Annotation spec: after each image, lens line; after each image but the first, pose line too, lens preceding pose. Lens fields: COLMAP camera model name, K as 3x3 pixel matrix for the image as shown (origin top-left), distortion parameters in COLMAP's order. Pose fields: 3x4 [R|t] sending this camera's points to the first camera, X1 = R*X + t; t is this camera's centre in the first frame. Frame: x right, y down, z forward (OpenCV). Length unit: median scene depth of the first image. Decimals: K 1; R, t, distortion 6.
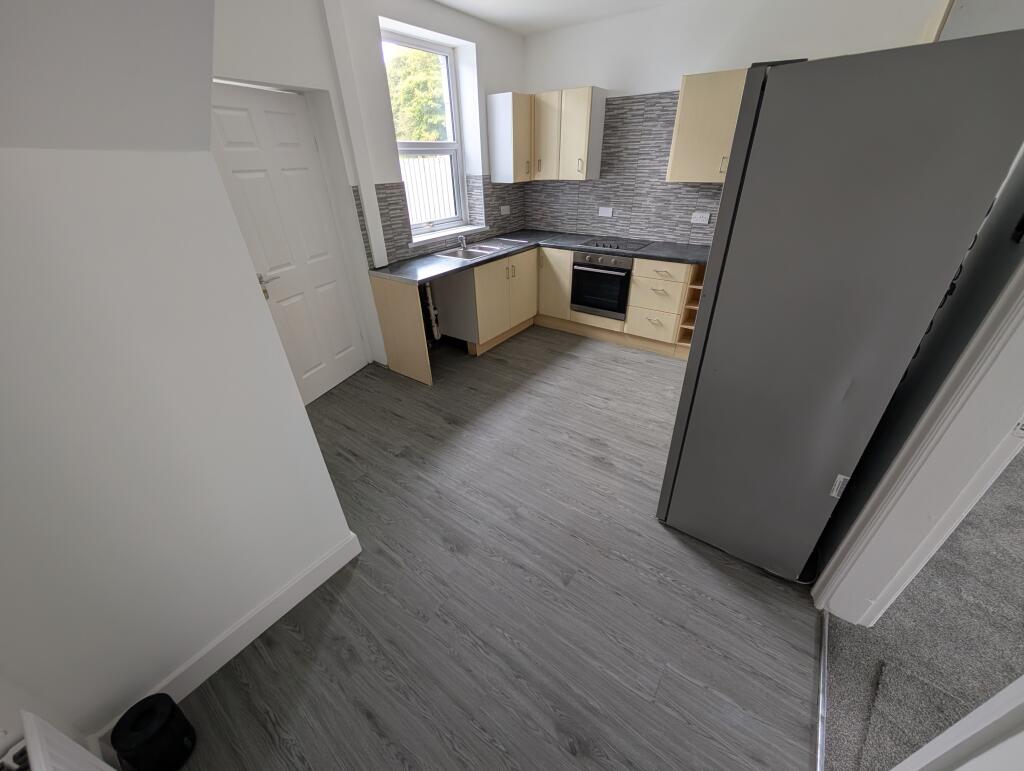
lens RADIAL K [[385.3, 0, 515.4], [0, 385.3, 386.9], [0, 0, 1]] dist [0.000034, 0.000101]
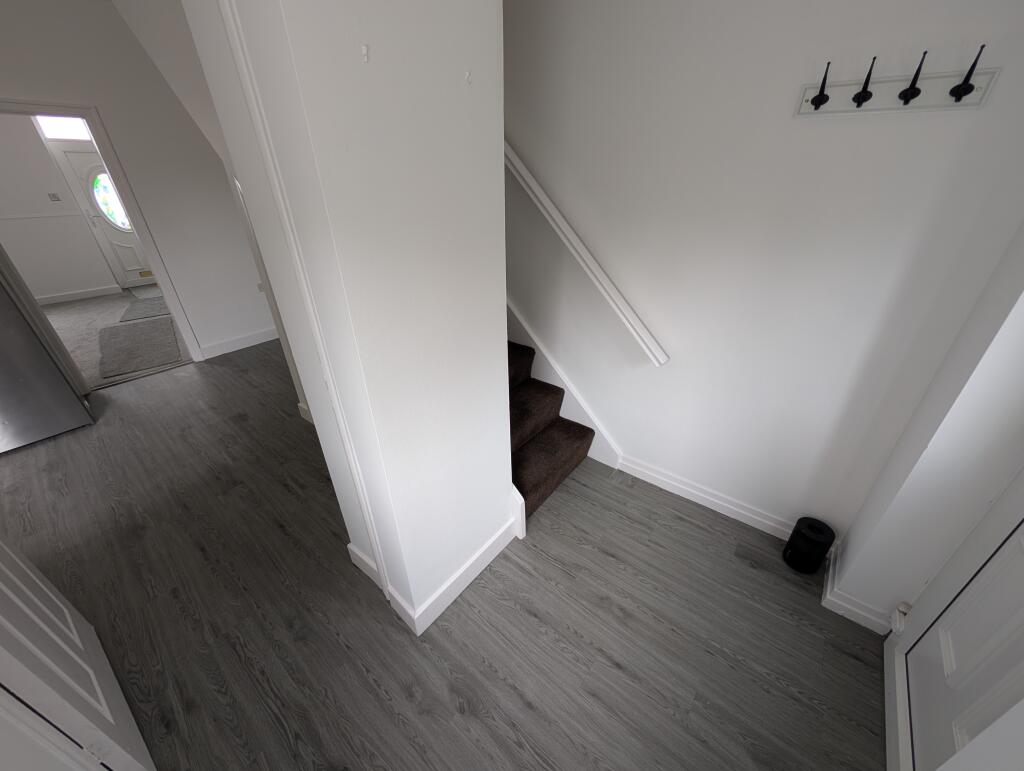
lens RADIAL K [[385.3, 0, 519.0], [0, 385.3, 386.2], [0, 0, 1]] dist [0.000034, 0.000101]
pose [[-0.998733, 0.006168, 0.049946, -0.720161], [0.046165, 0.507406, 0.860470, -0.497313], [-0.020035, 0.861685, -0.507047, 0.885998]]
